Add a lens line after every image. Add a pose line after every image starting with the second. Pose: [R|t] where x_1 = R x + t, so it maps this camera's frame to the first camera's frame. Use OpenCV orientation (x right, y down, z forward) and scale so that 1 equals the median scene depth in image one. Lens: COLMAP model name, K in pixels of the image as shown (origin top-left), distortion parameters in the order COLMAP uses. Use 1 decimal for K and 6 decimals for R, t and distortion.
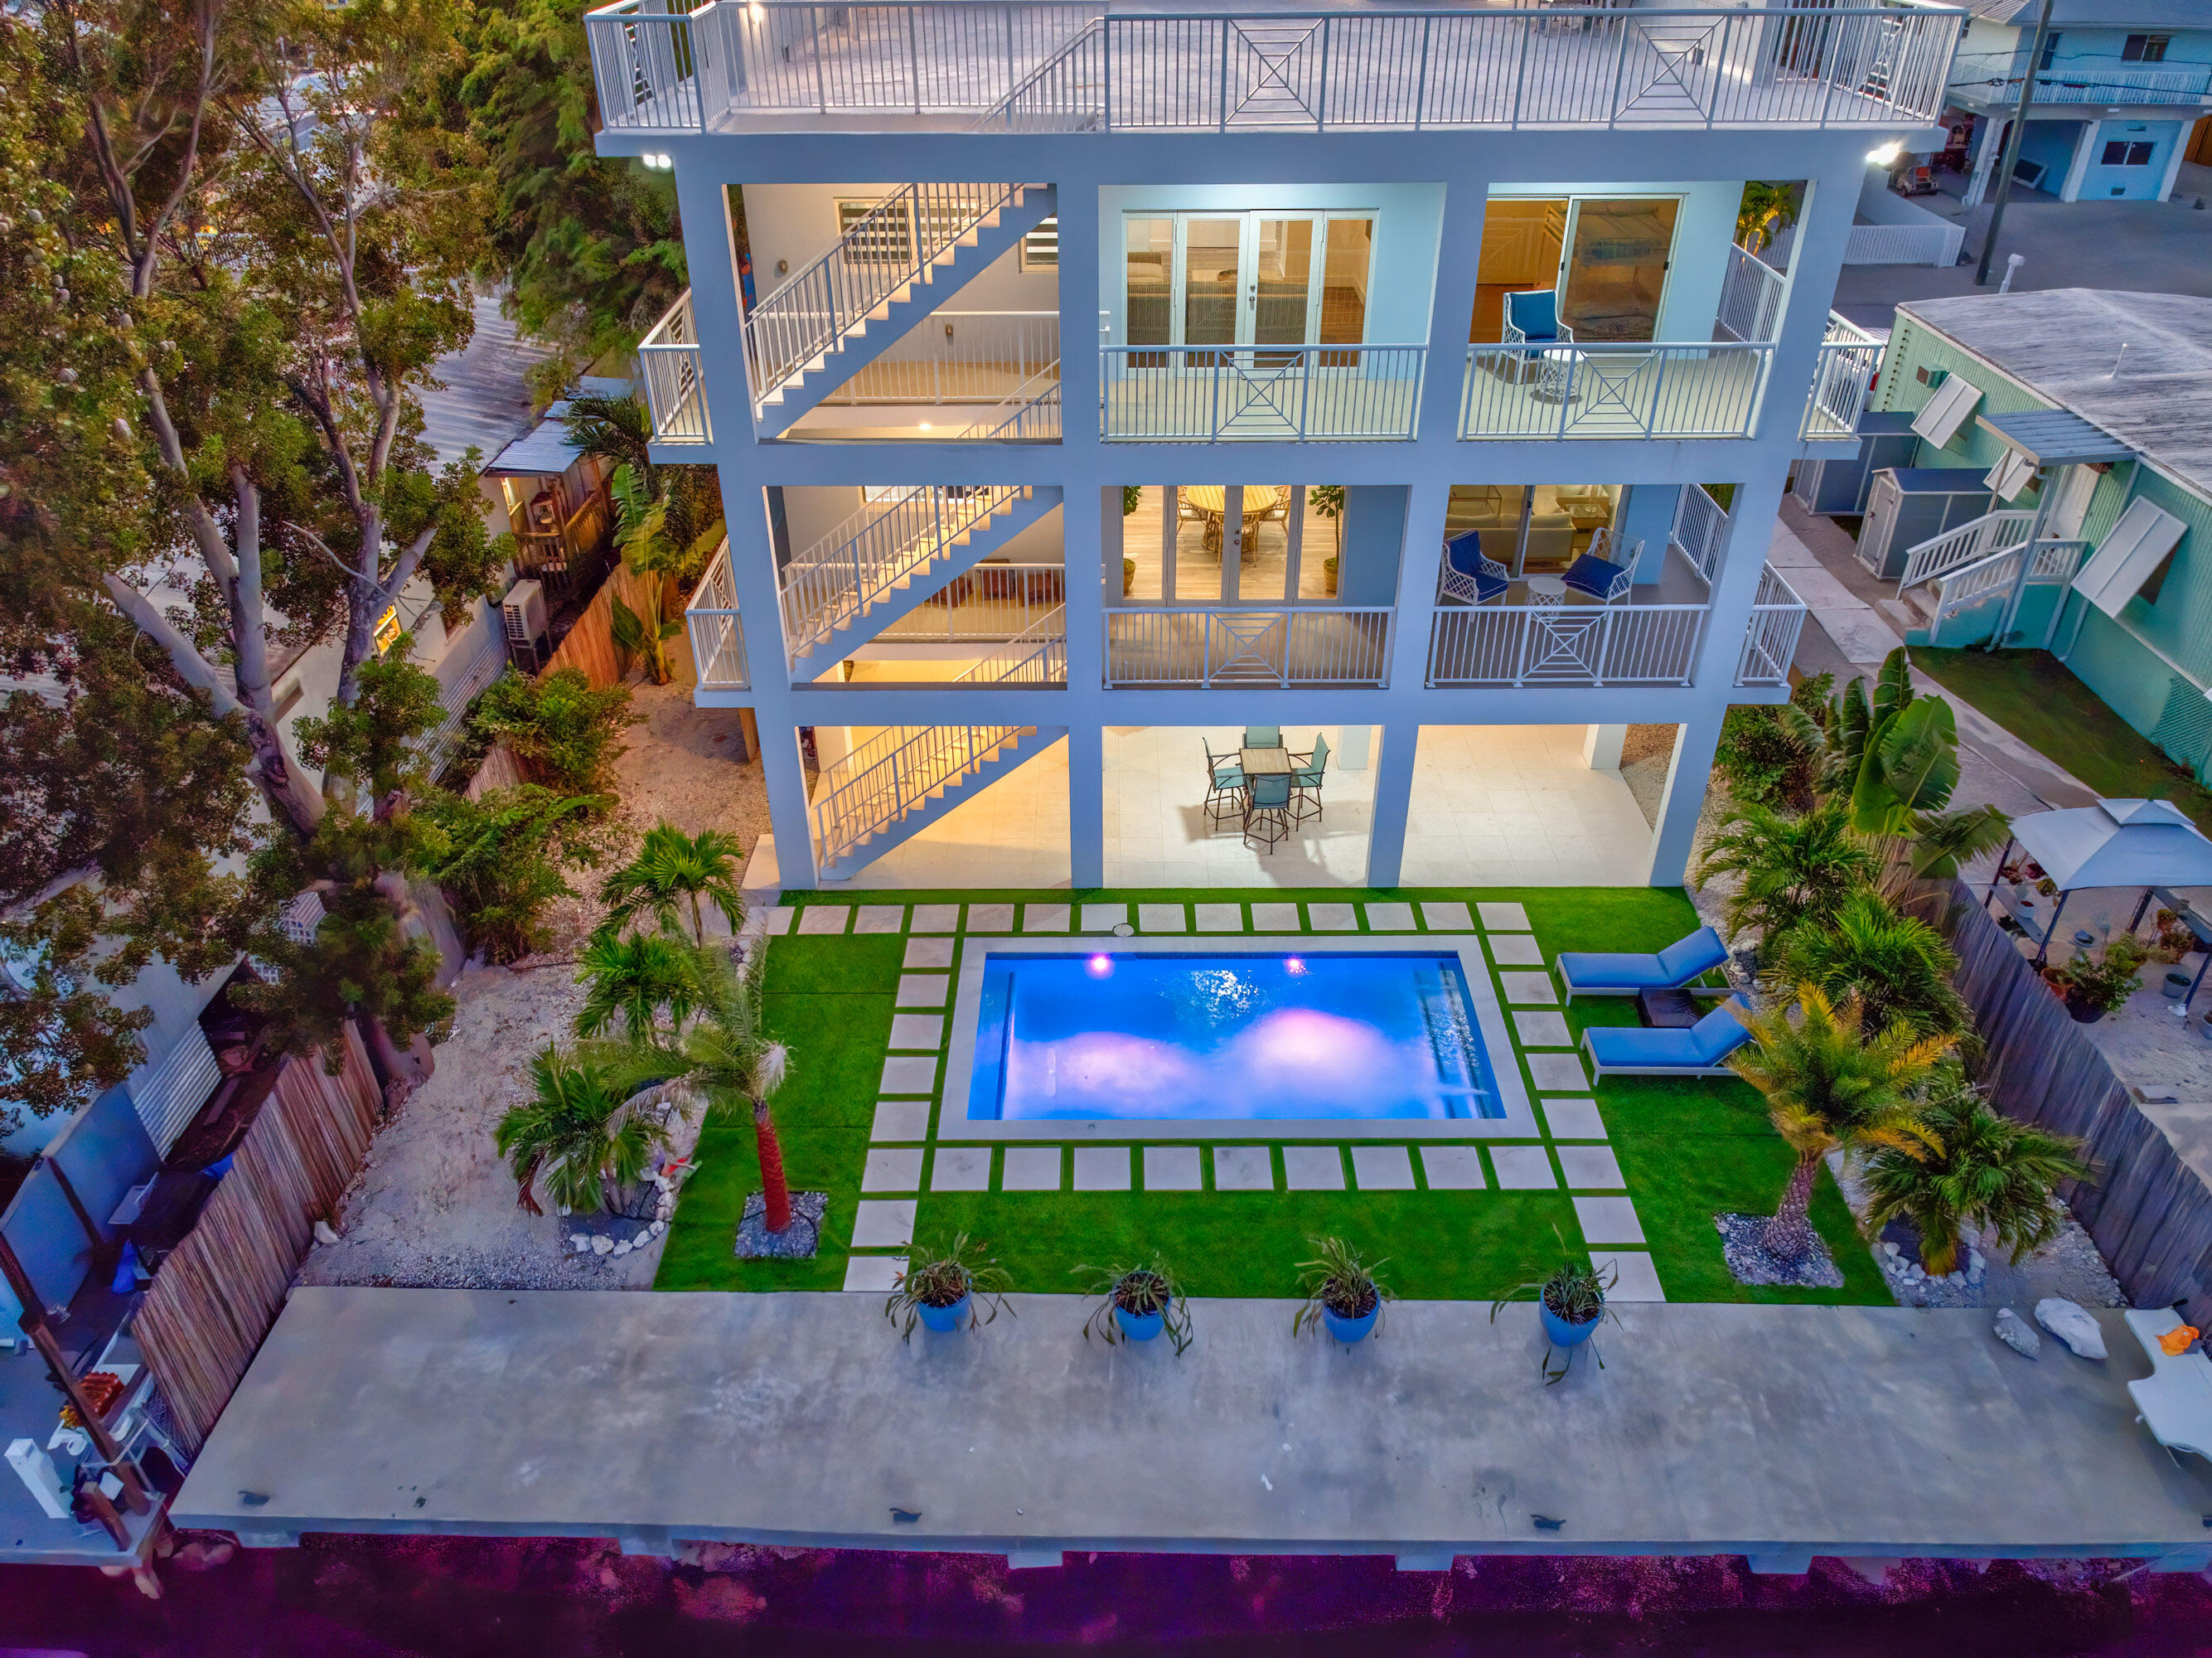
lens RADIAL K [[1481.7, 0, 1114.0], [0, 1481.7, 834.0], [0, 0, 1]] dist [0.005968, -0.007824]
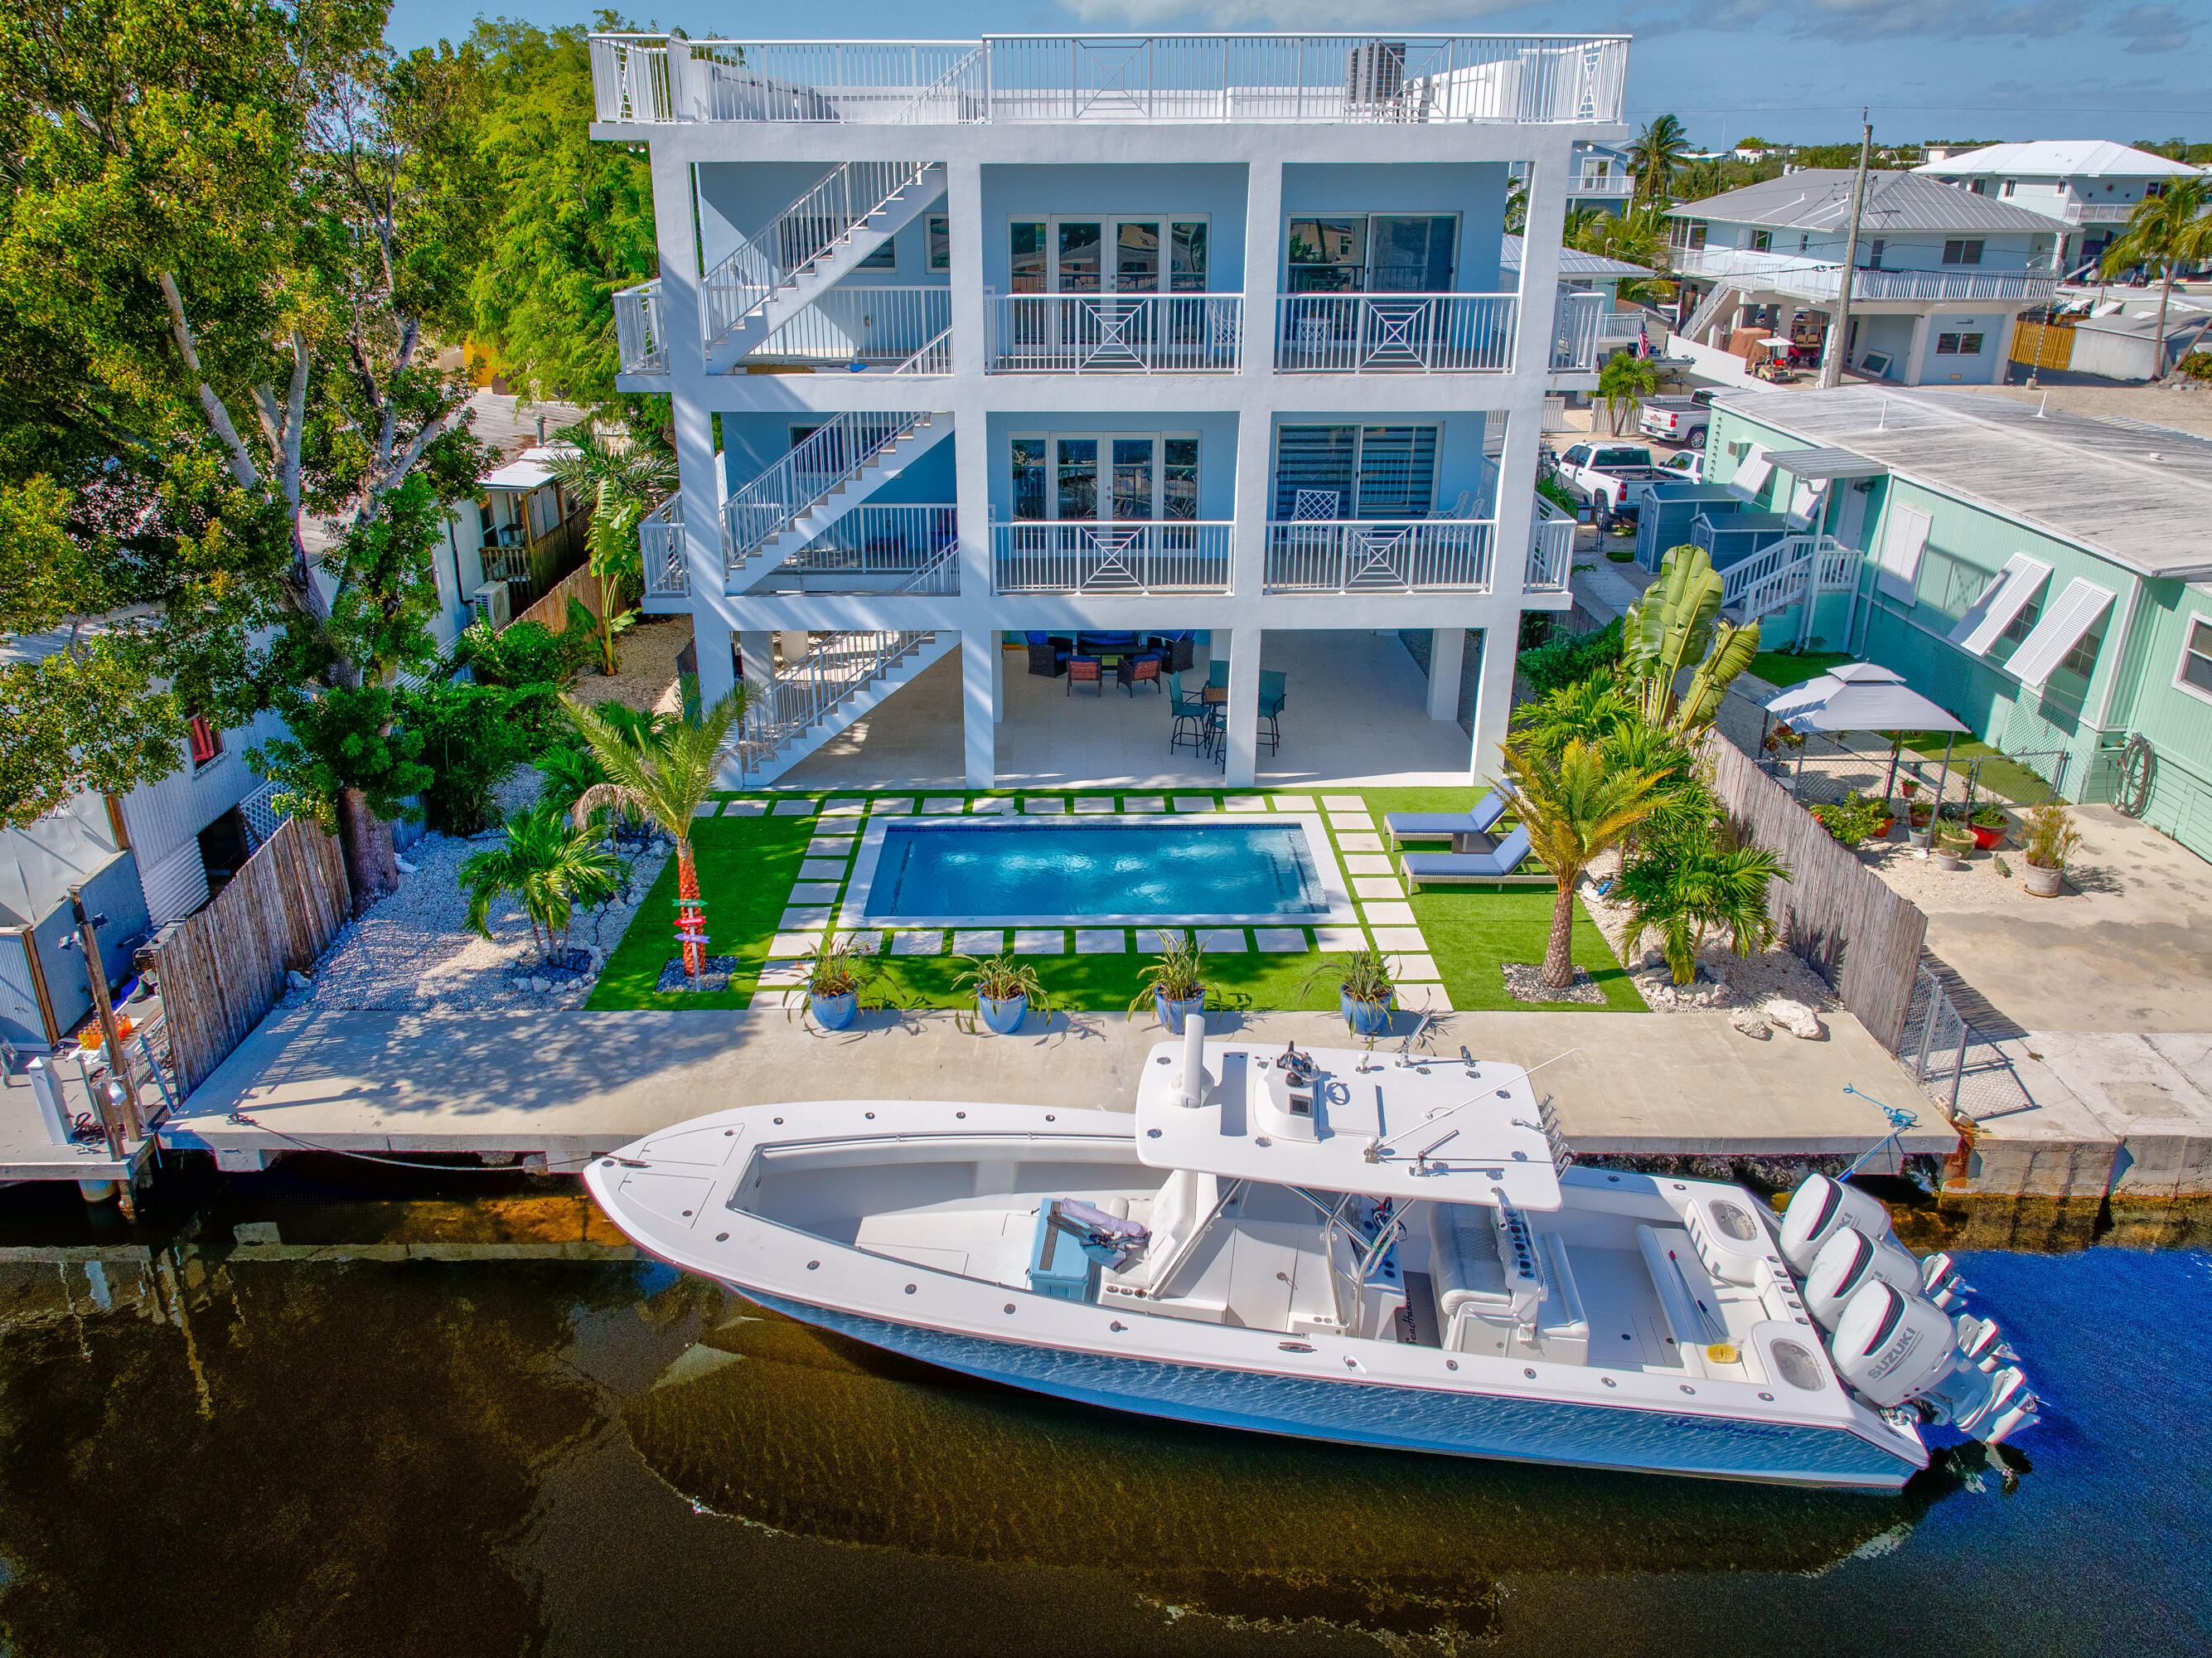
lens RADIAL K [[1562.7, 0, 1084.2], [0, 1562.7, 807.3], [0, 0, 1]] dist [0.007422, -0.020151]
pose [[0.999940, 0.001299, 0.010896, 0.057826], [0.000903, 0.979857, -0.199700, 0.342928], [-0.010936, 0.199698, 0.979797, -0.200286]]
